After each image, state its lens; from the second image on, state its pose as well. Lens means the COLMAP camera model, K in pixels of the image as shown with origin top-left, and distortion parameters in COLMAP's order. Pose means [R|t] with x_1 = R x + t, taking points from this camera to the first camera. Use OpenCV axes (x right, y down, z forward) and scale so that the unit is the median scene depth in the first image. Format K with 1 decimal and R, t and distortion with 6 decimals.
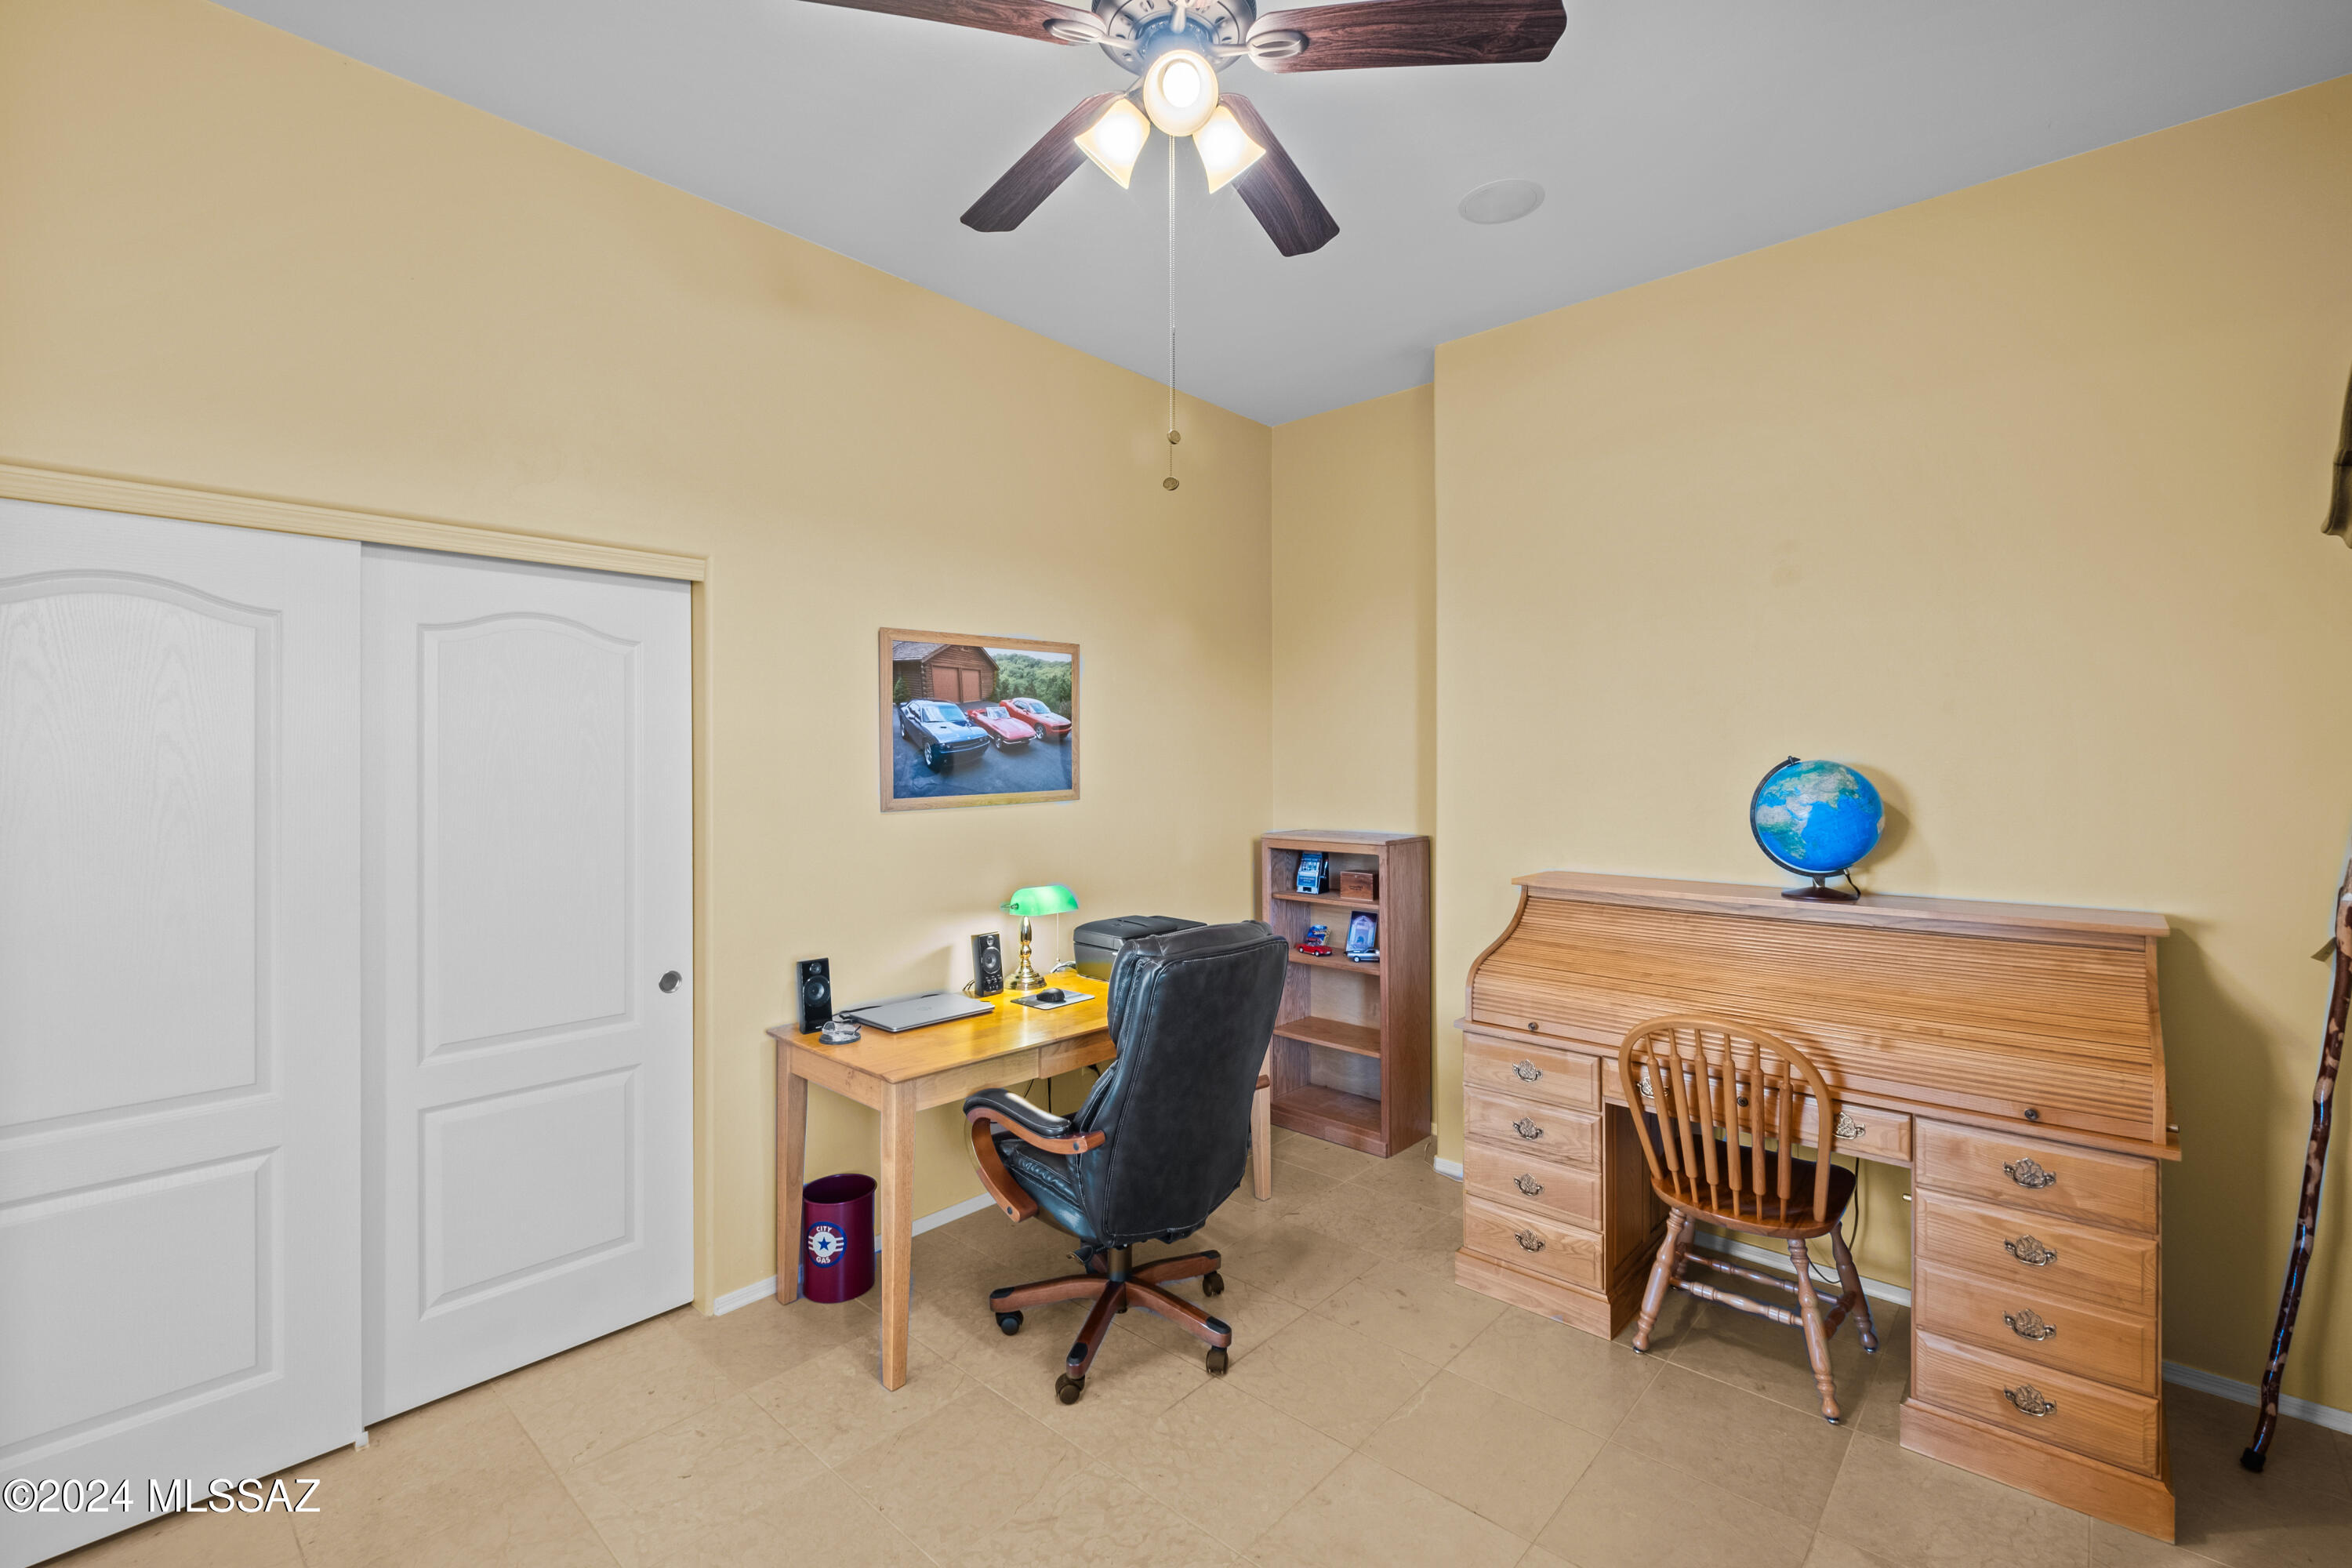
lens RADIAL K [[1018.9, 0, 1182.2], [0, 1018.9, 764.8], [0, 0, 1]] dist [-0.000997, -0.001821]
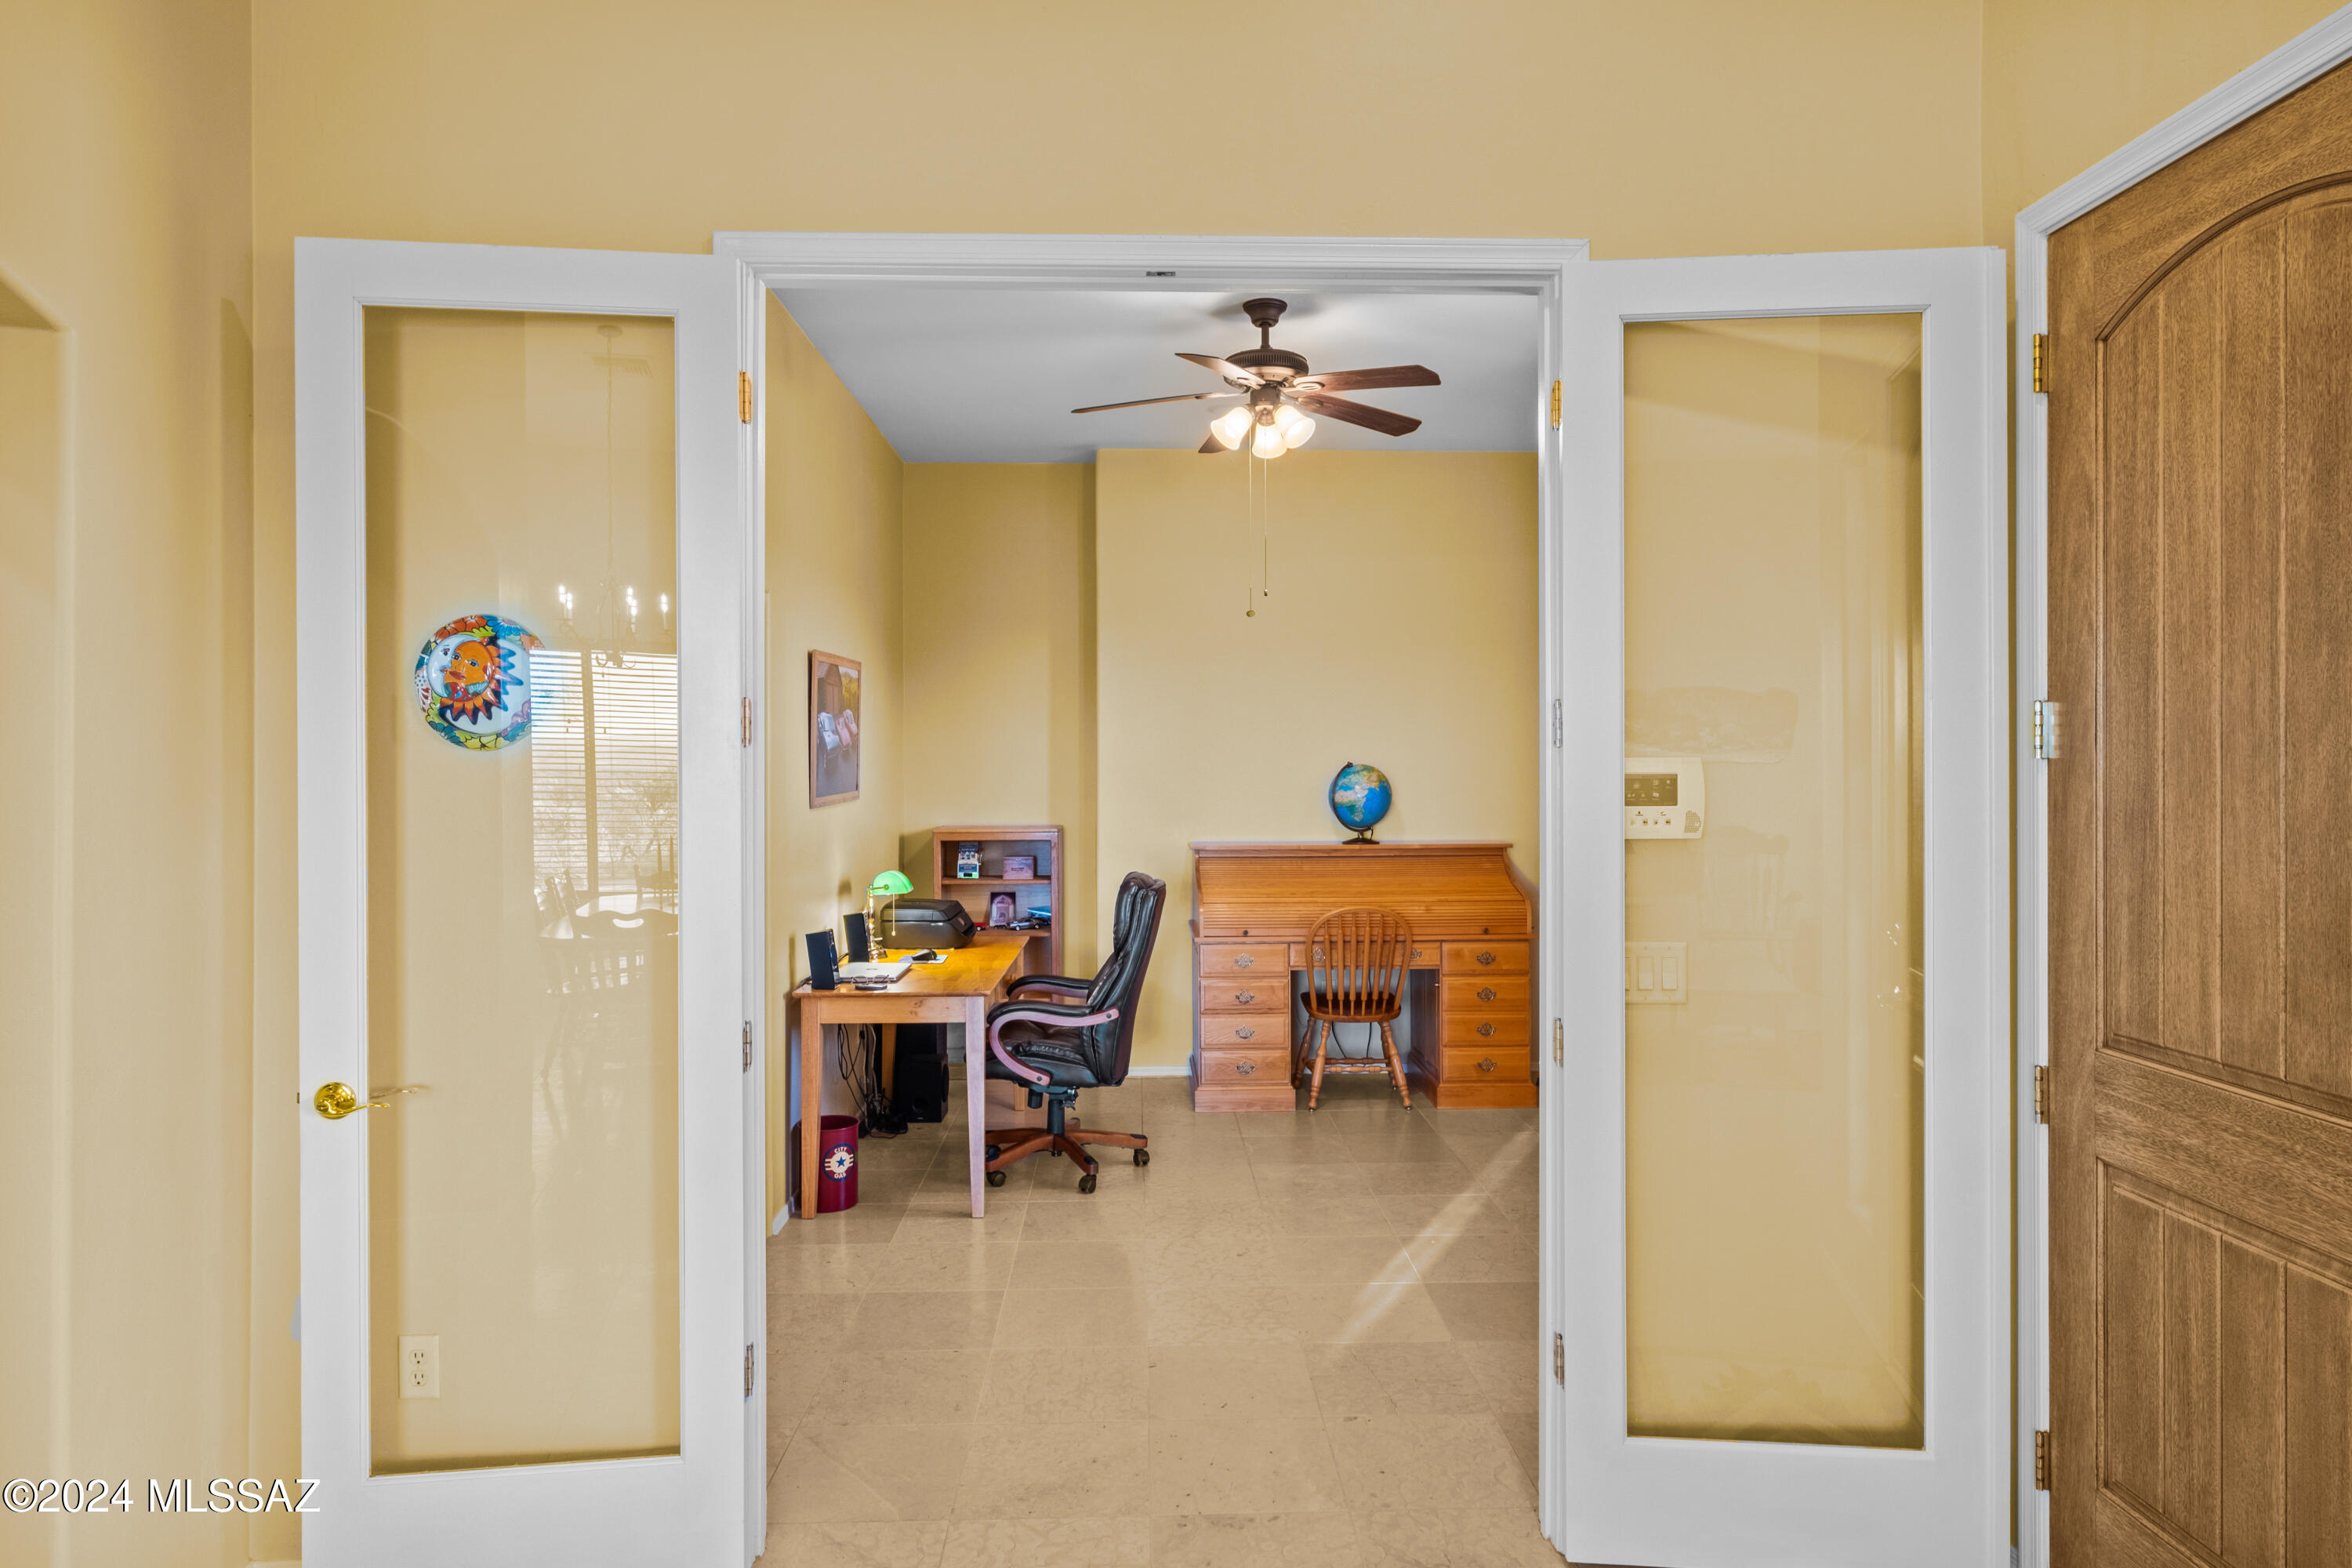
lens RADIAL K [[1366.3, 0, 1172.7], [0, 1366.3, 782.2], [0, 0, 1]] dist [-0.004642, -0.001297]
pose [[0.721889, -0.007731, 0.691966, -1.212857], [0.004857, 0.999970, 0.006106, 0.010017], [-0.691992, -0.001047, 0.721904, -0.458189]]
